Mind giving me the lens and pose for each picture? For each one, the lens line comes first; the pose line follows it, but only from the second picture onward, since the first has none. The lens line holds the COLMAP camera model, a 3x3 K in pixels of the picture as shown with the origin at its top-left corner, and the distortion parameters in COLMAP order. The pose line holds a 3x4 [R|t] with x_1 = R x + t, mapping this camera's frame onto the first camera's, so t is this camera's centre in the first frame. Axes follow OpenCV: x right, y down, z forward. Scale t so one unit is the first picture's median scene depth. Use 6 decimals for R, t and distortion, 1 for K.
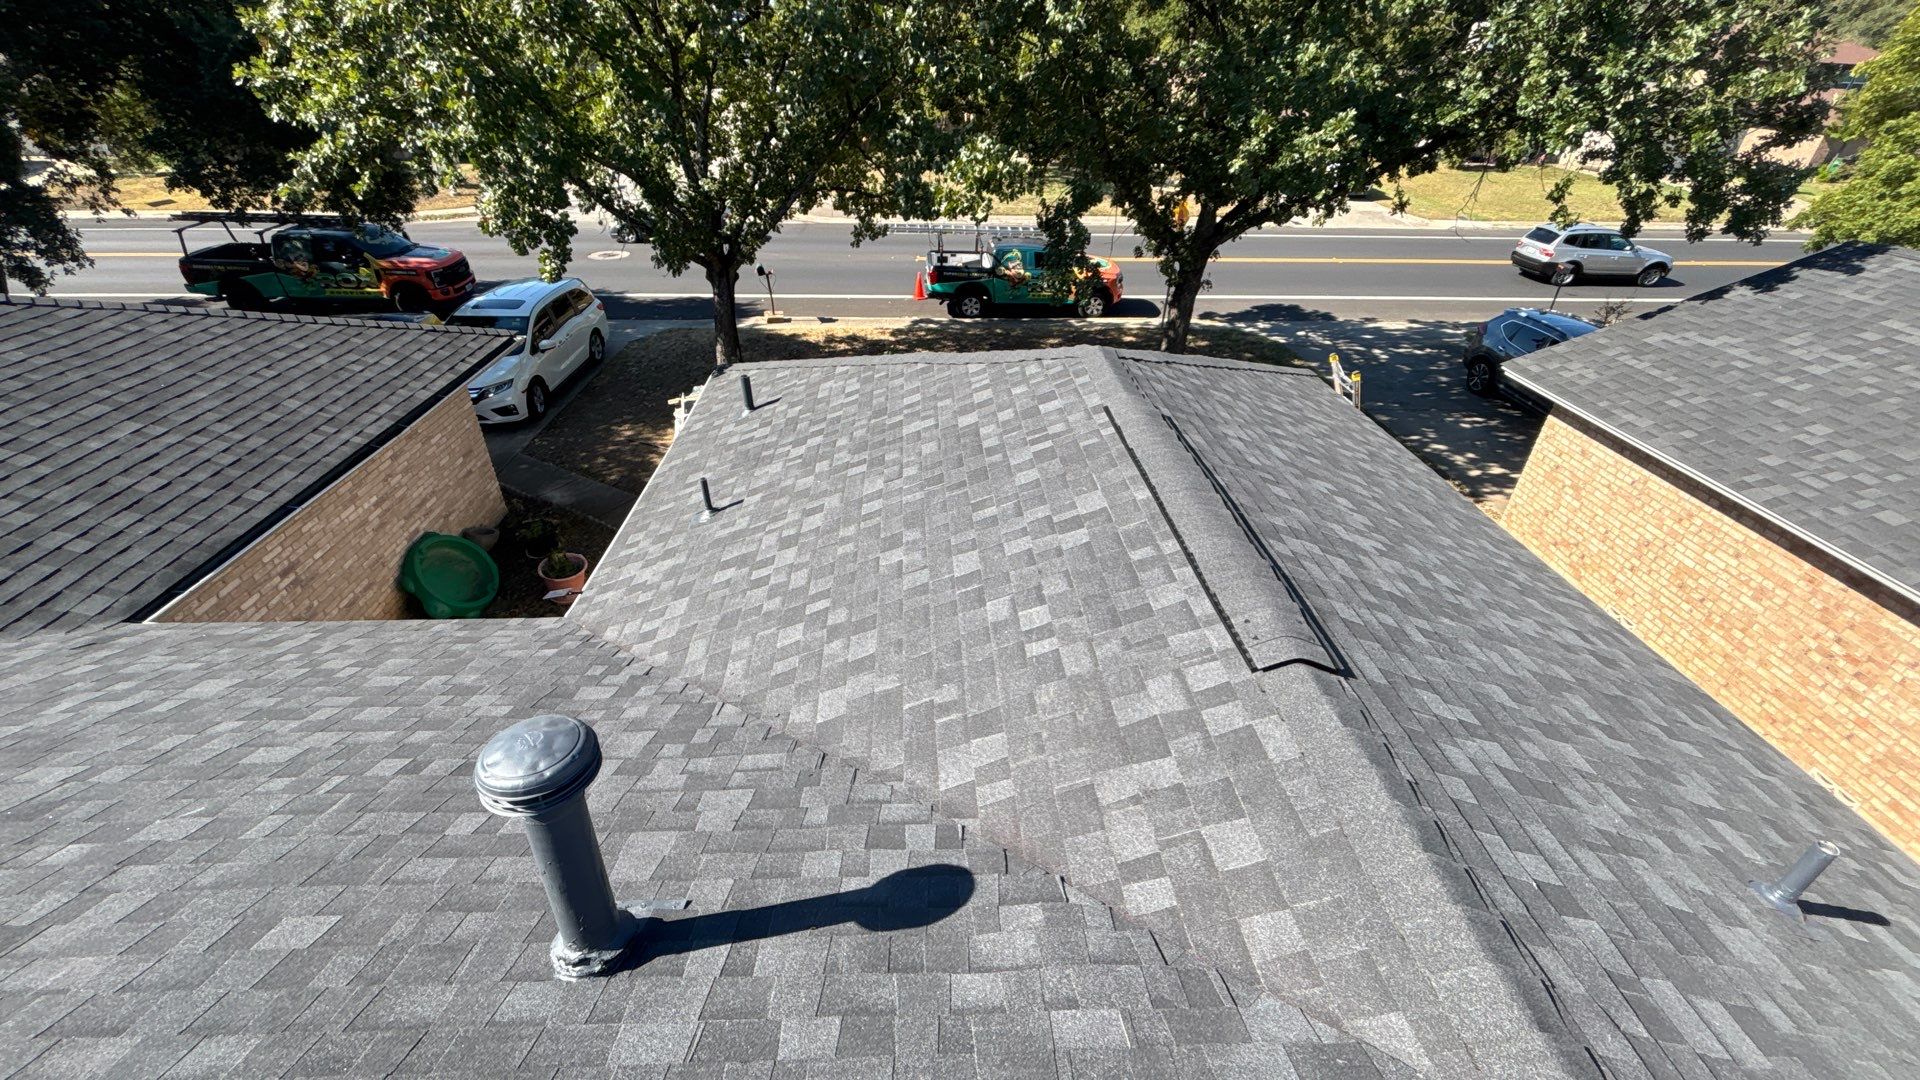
lens RADIAL K [[771.7, 0, 947.7], [0, 771.7, 542.4], [0, 0, 1]] dist [-0.001522, 0.000749]
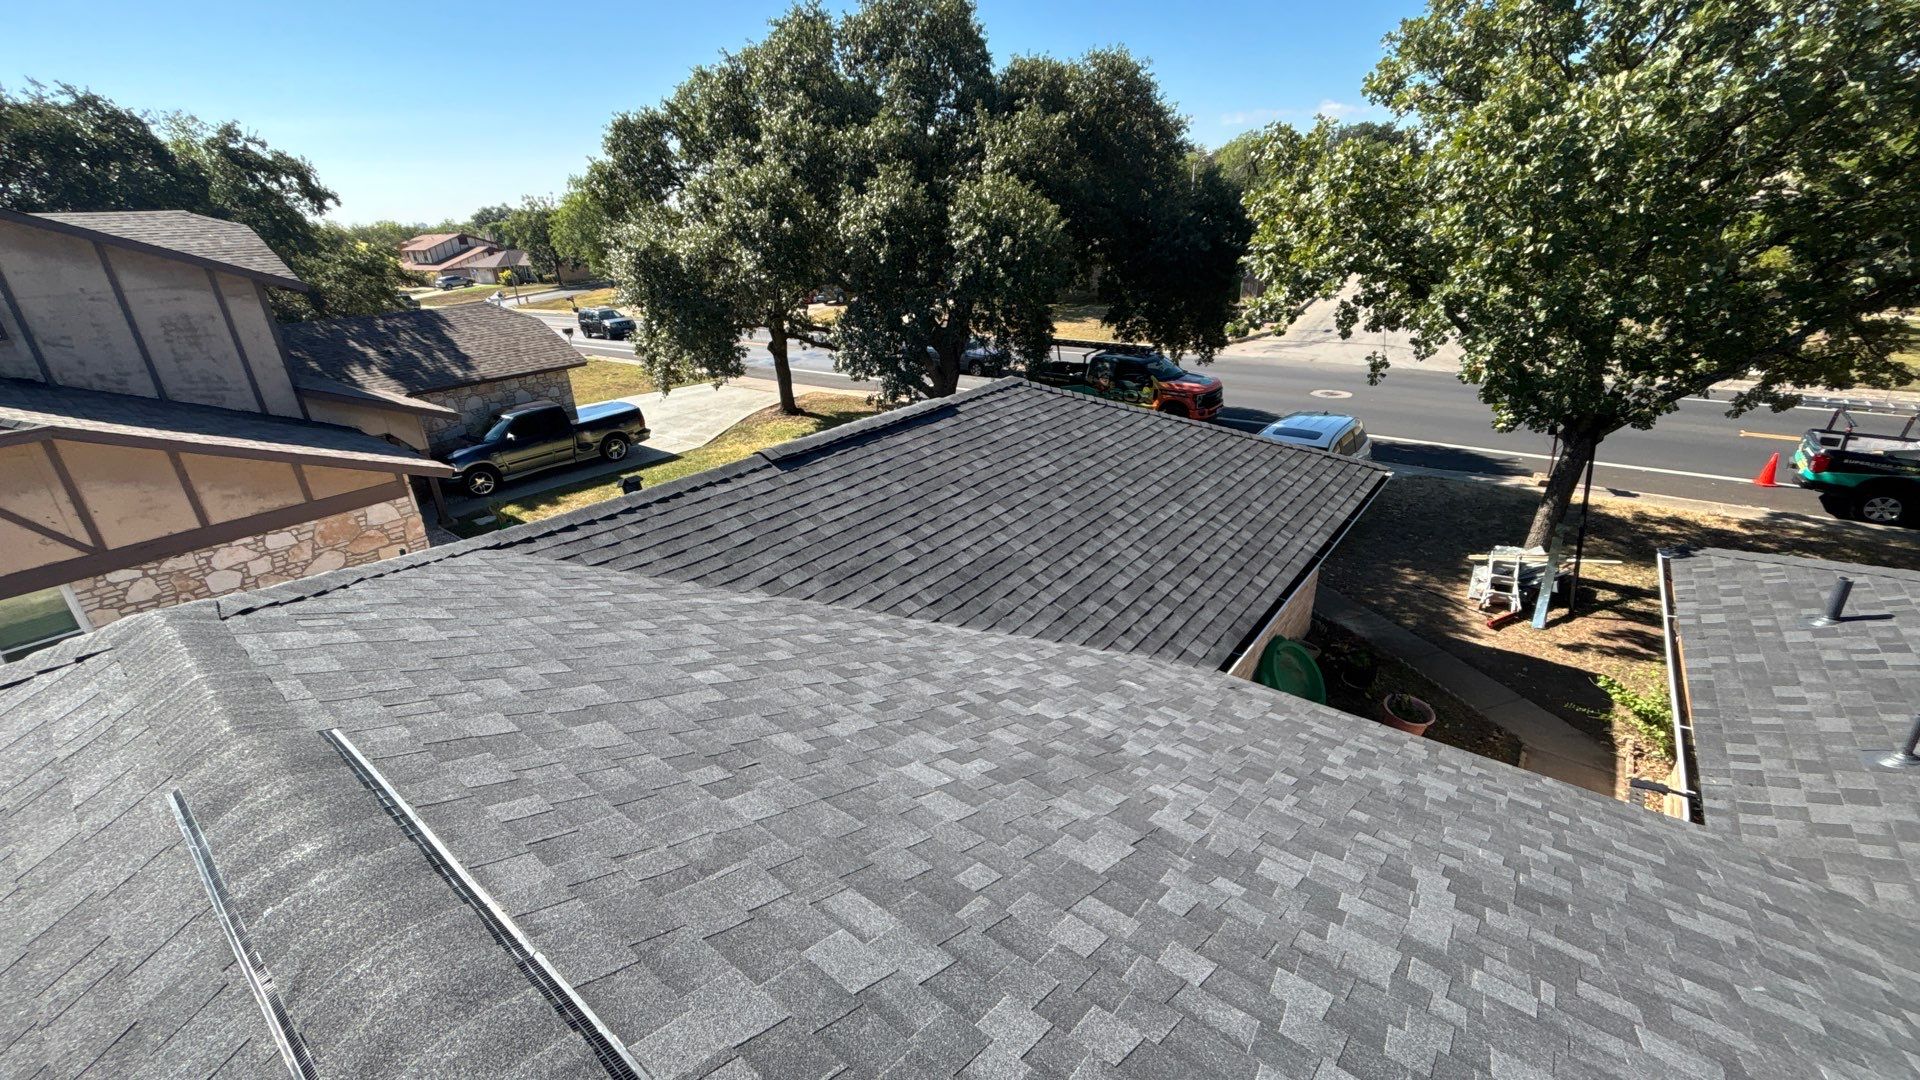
lens RADIAL K [[771.7, 0, 957.3], [0, 771.7, 534.8], [0, 0, 1]] dist [-0.001522, 0.000749]
pose [[0.757414, 0.204567, -0.620062, -0.191355], [-0.305848, 0.950180, -0.060120, 0.028283], [0.576872, 0.235180, 0.782246, -0.064834]]
